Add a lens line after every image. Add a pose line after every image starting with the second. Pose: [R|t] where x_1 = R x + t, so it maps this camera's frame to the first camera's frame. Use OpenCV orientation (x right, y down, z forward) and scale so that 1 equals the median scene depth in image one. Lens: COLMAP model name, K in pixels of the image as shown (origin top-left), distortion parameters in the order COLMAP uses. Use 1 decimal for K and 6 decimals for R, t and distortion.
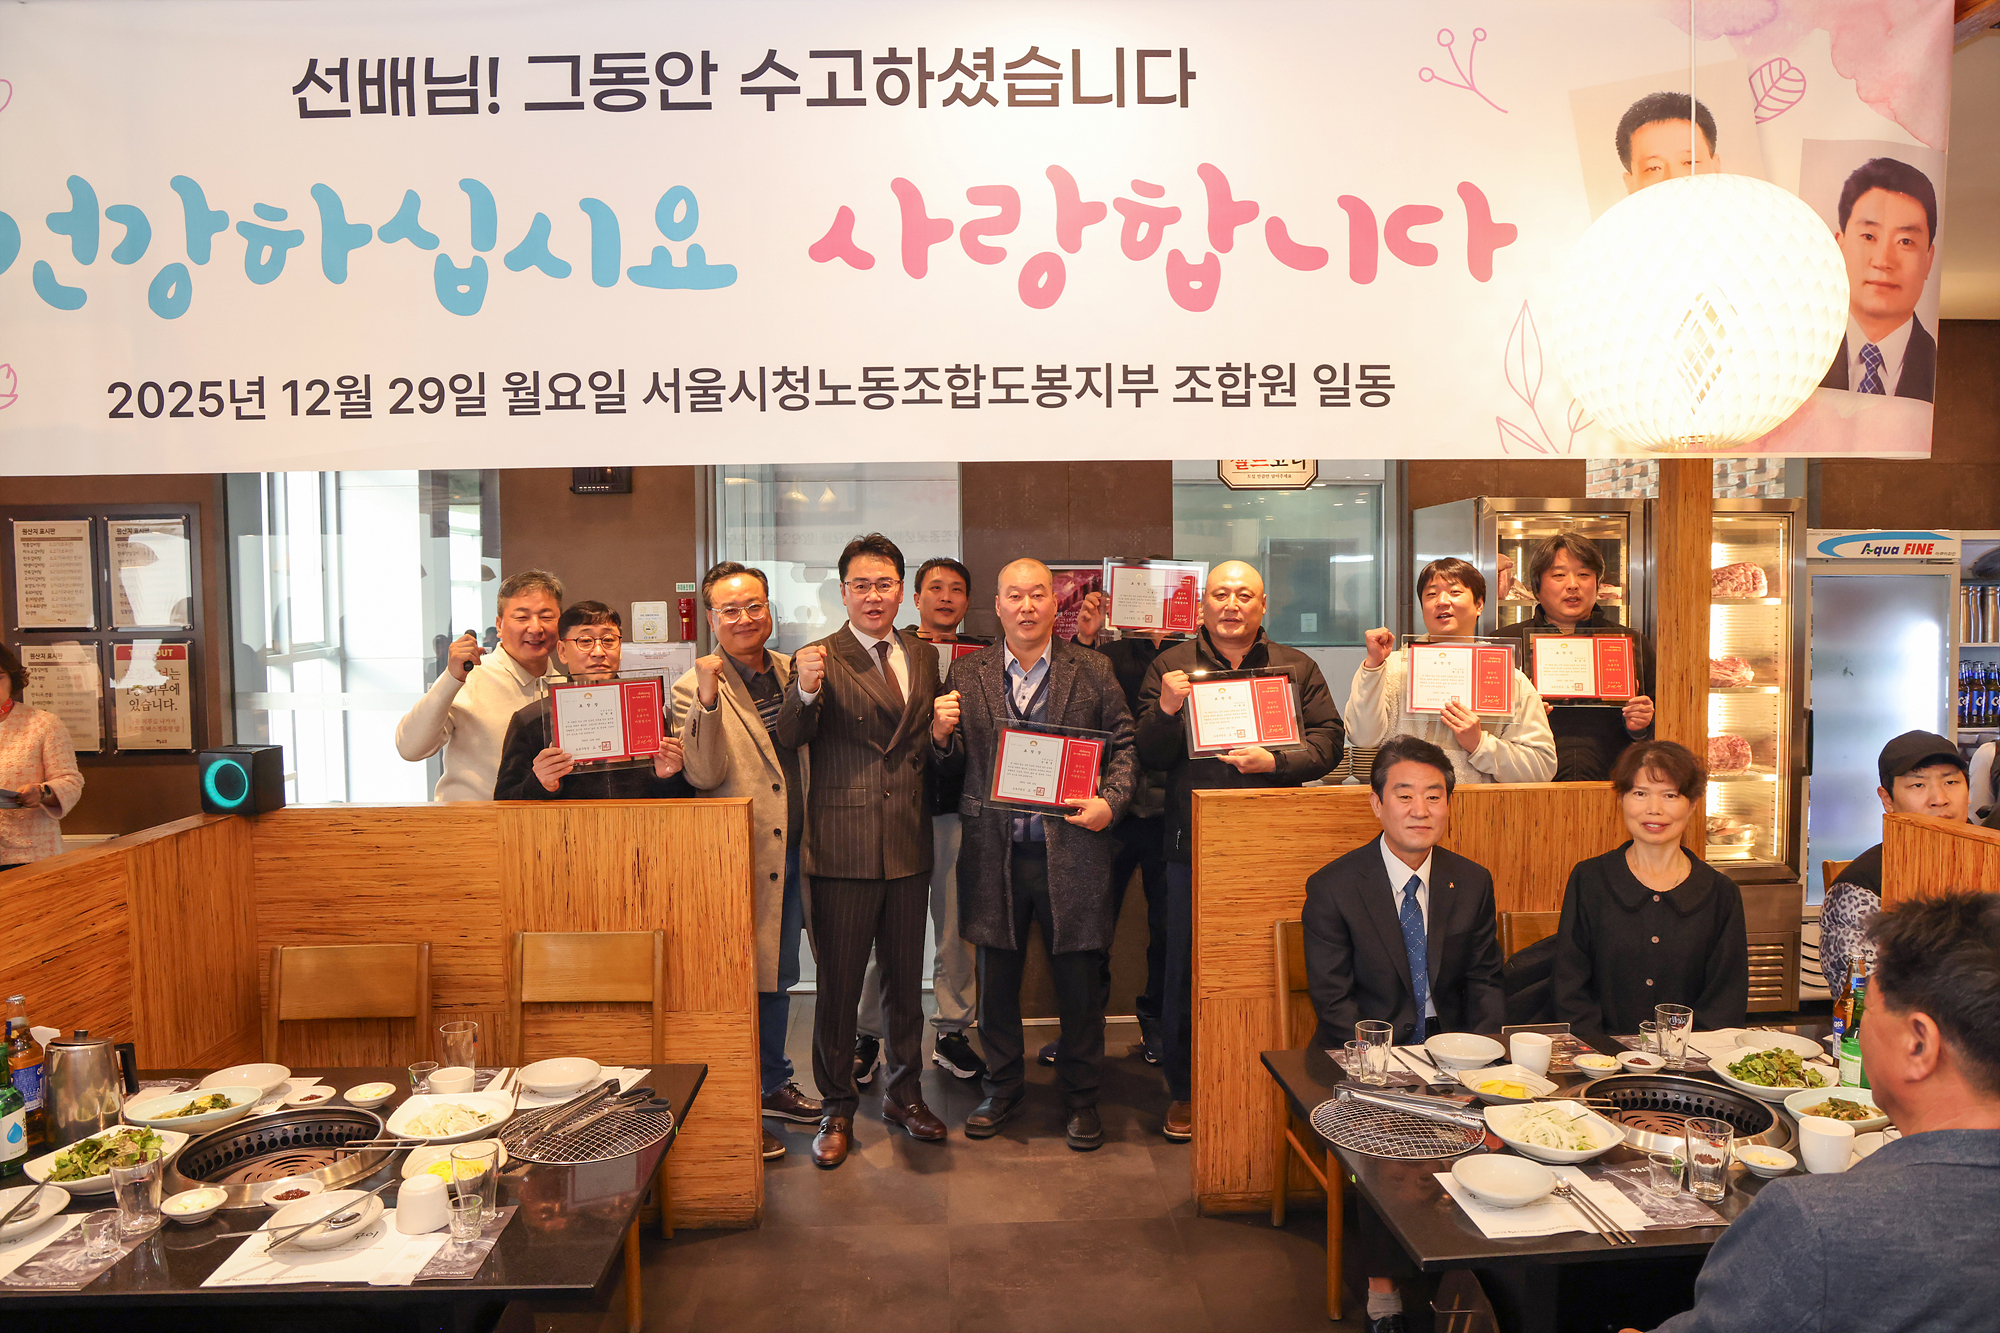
lens RADIAL K [[1216.5, 0, 1047.1], [0, 1216.5, 644.3], [0, 0, 1]] dist [-0.098142, 0.043069]
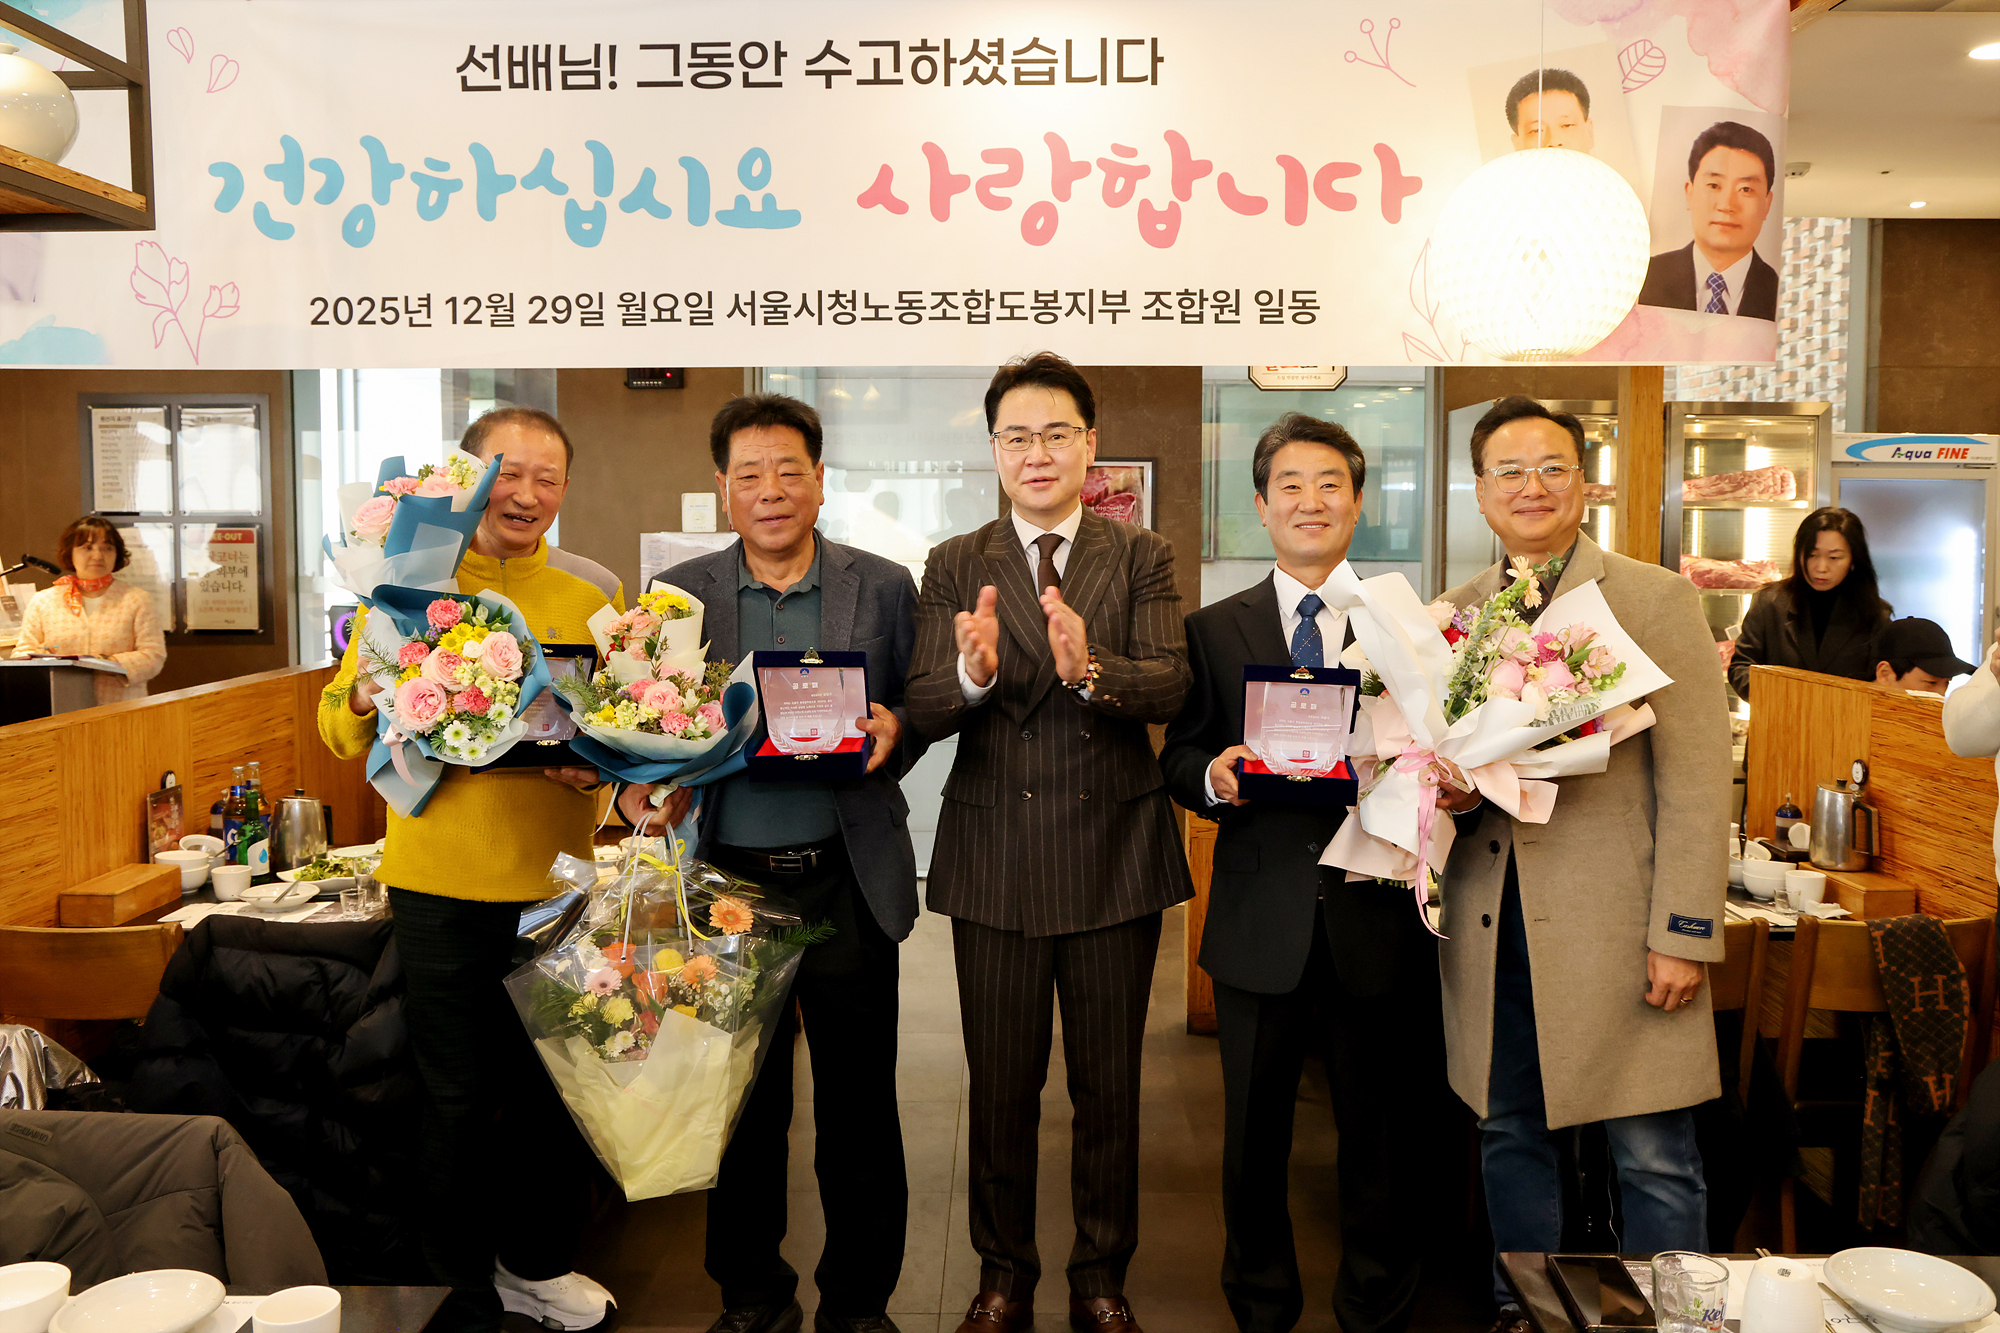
lens RADIAL K [[1617.1, 0, 989.5], [0, 1617.1, 617.8], [0, 0, 1]] dist [-0.103714, 0.120301]
pose [[0.998203, 0.016276, -0.057667, 0.048043], [-0.015043, 0.999650, 0.021762, 0.078551], [0.058001, -0.020855, 0.998099, -0.710518]]
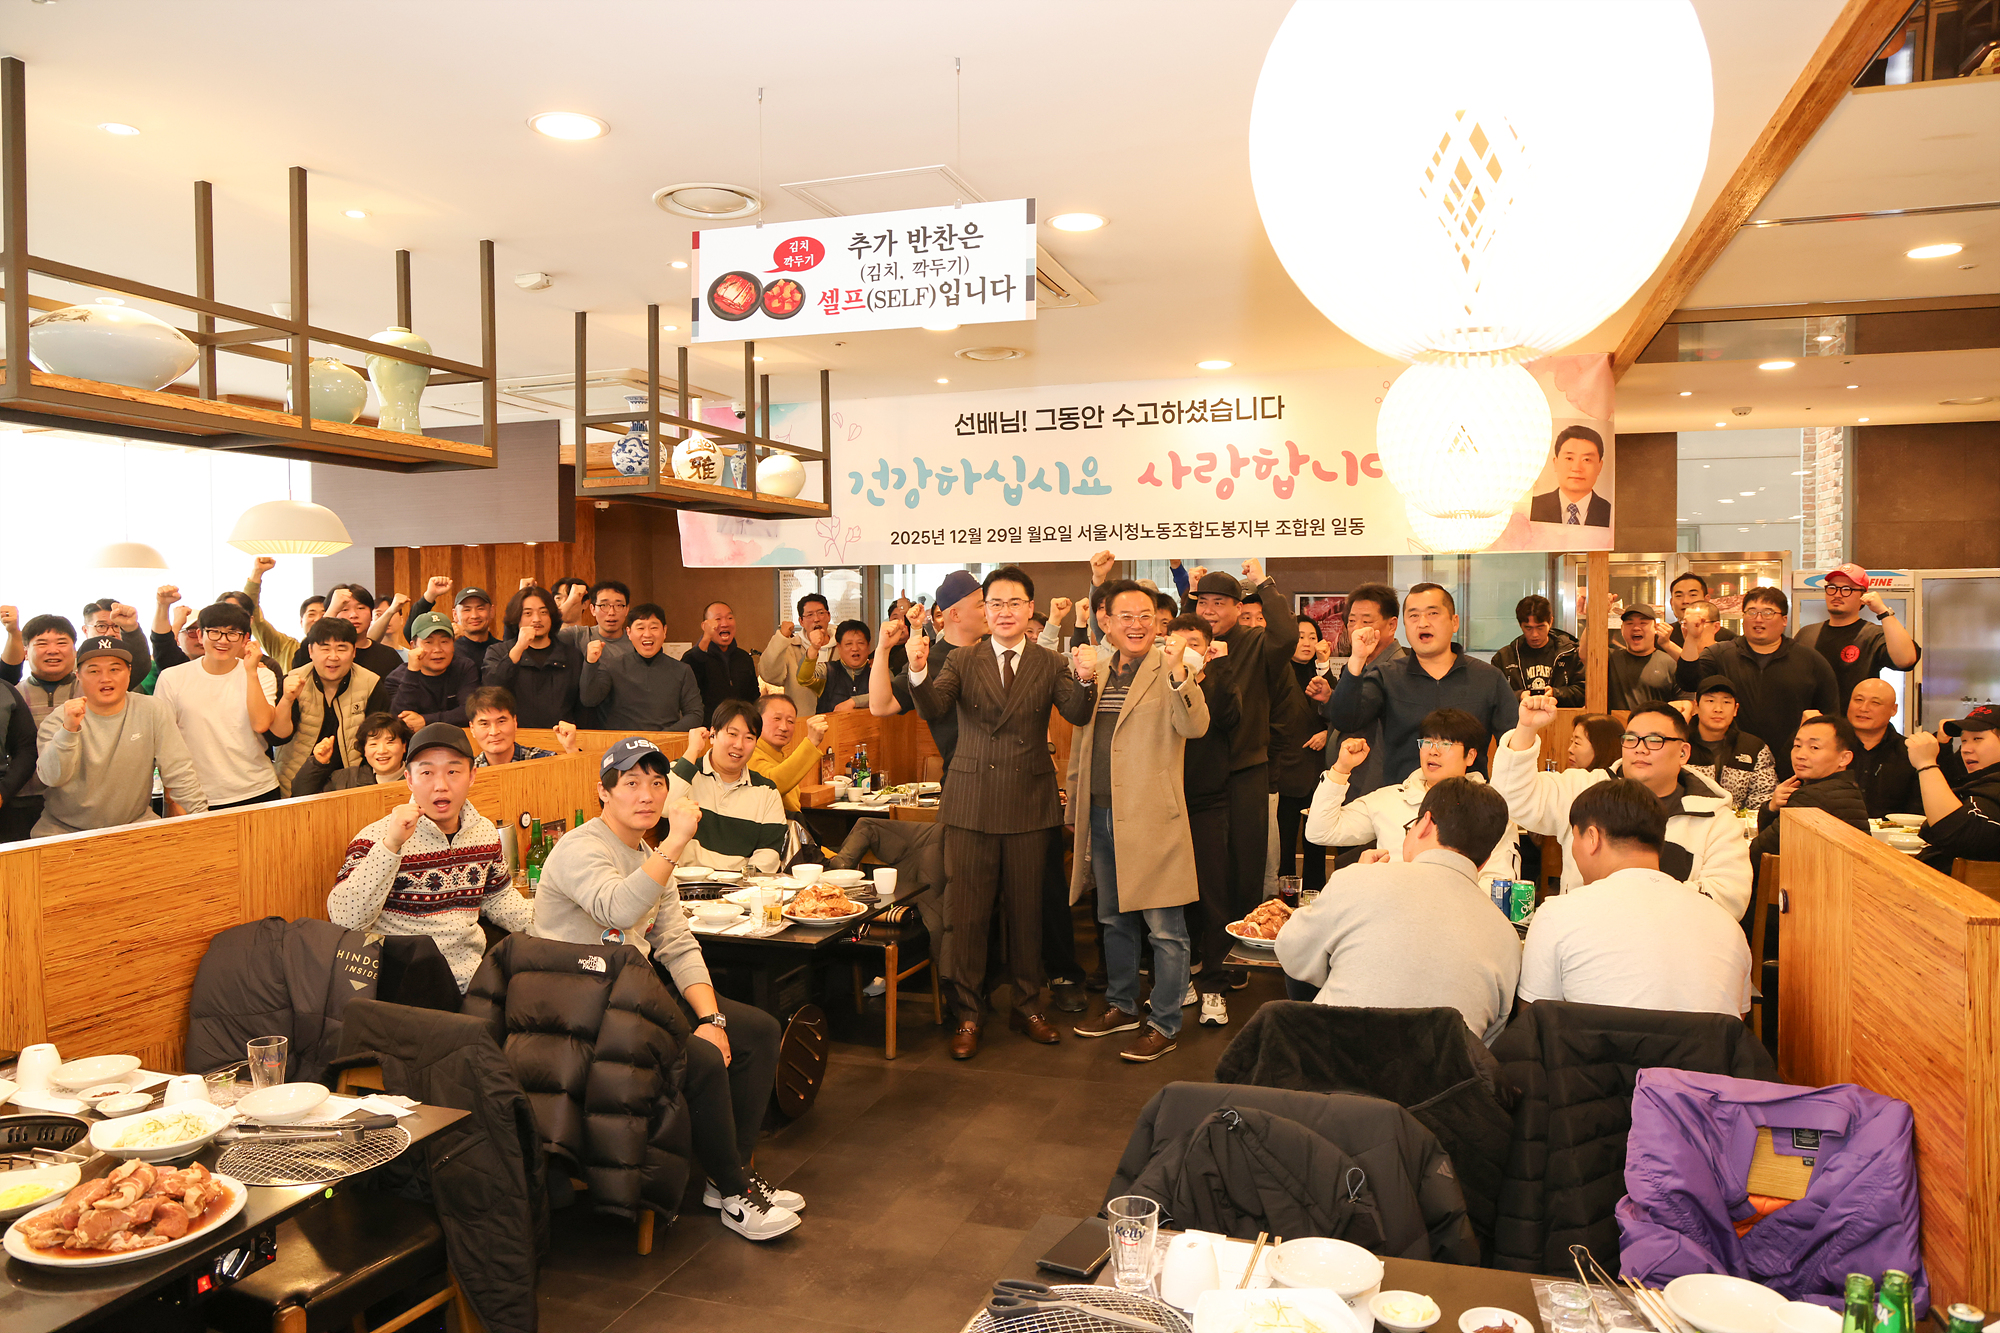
lens RADIAL K [[1355.8, 0, 1006.3], [0, 1355.8, 659.1], [0, 0, 1]] dist [-0.087296, 0.059473]
pose [[0.929137, 0.017865, -0.369304, 0.645440], [-0.018297, 0.999830, 0.002334, 0.067053], [0.369283, 0.004588, 0.929306, -1.892906]]
